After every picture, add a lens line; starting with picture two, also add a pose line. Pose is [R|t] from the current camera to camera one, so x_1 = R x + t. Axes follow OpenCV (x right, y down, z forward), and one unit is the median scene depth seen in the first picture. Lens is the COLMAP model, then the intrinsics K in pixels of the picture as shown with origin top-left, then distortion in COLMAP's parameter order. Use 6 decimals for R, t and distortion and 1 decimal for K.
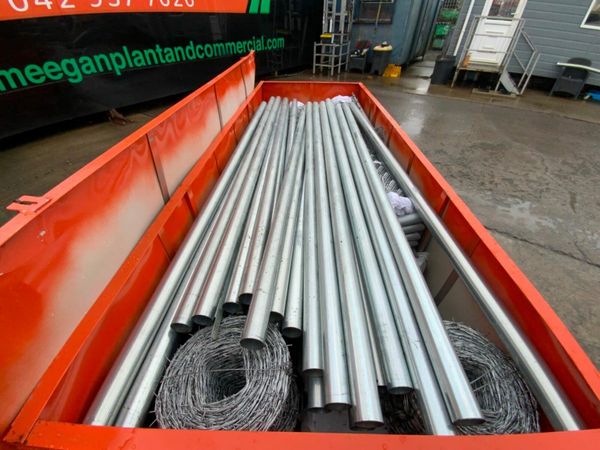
lens RADIAL K [[243.1, 0, 300.0], [0, 243.1, 225.0], [0, 0, 1]] dist [0.017216, -0.017329]
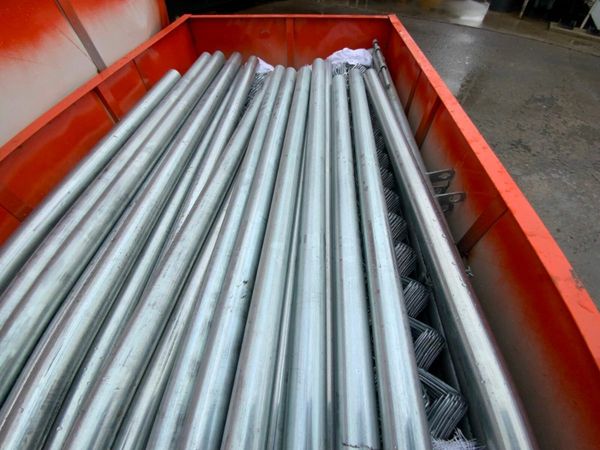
lens RADIAL K [[243.1, 0, 300.0], [0, 243.1, 225.0], [0, 0, 1]] dist [0.017216, -0.017329]
pose [[0.998639, 0.021429, -0.047550, 0.079126], [-0.011534, 0.979857, 0.199365, -0.221026], [0.050864, -0.198545, 0.978771, 0.356505]]
